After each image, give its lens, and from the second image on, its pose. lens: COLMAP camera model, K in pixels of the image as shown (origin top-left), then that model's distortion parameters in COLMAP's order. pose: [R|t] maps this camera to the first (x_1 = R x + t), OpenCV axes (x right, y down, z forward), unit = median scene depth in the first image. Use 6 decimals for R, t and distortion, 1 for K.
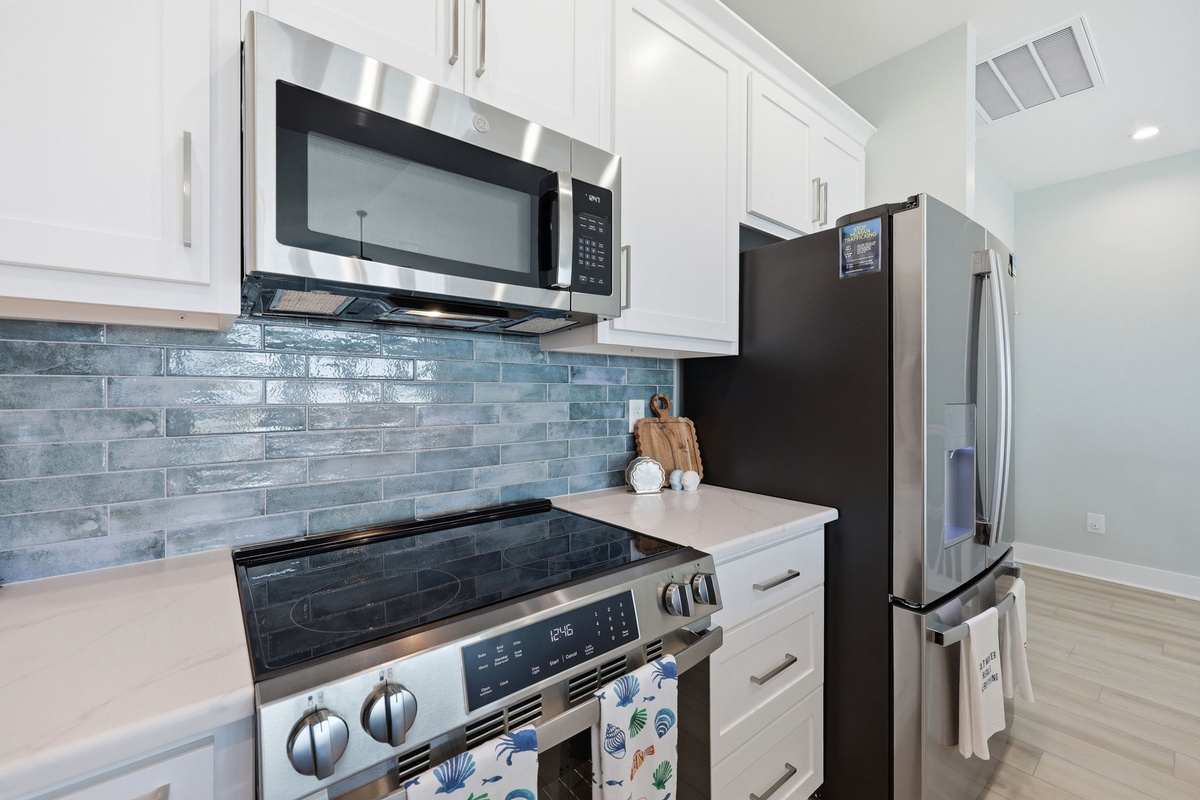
lens RADIAL K [[490.1, 0, 602.4], [0, 490.1, 393.2], [0, 0, 1]] dist [-0.000618, -0.000240]
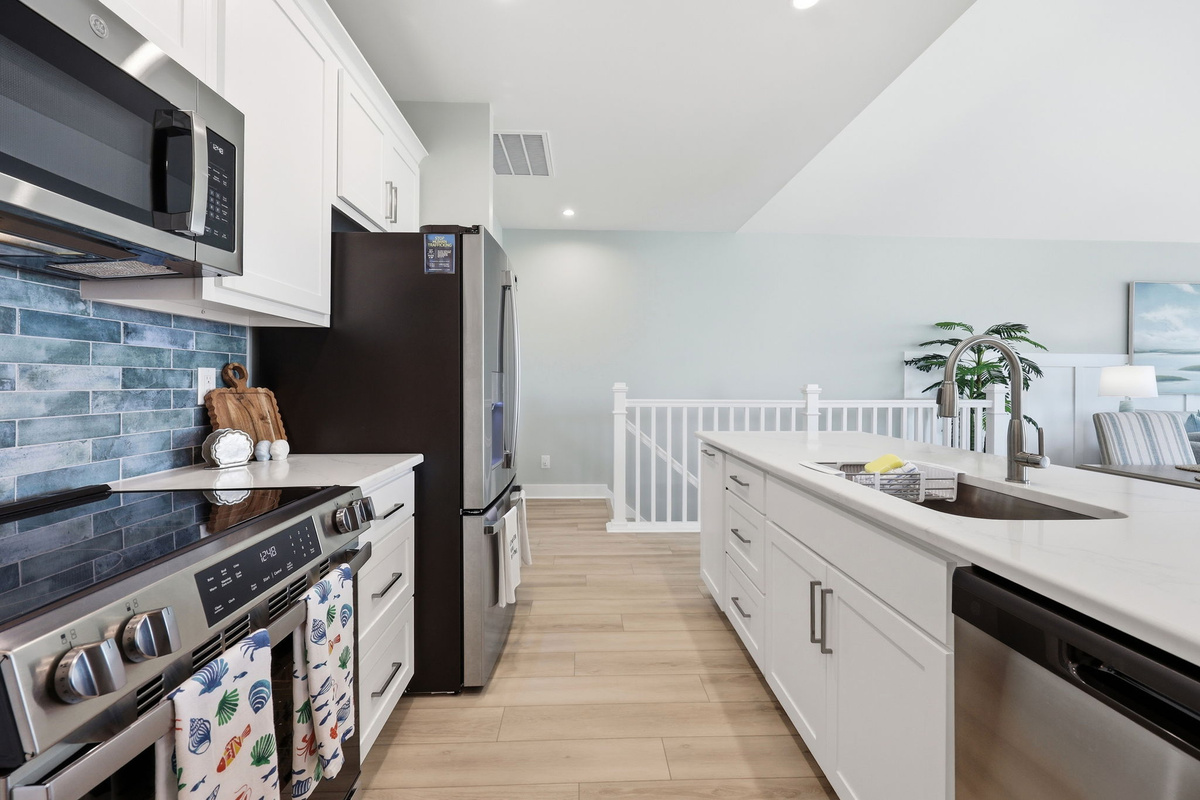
lens RADIAL K [[498.9, 0, 598.9], [0, 498.9, 380.8], [0, 0, 1]] dist [0.002328, 0.000272]
pose [[0.607020, 0.000695, 0.794686, -0.259286], [0.001531, 0.999997, -0.002044, 0.046929], [-0.794685, 0.002457, 0.607017, -0.143241]]
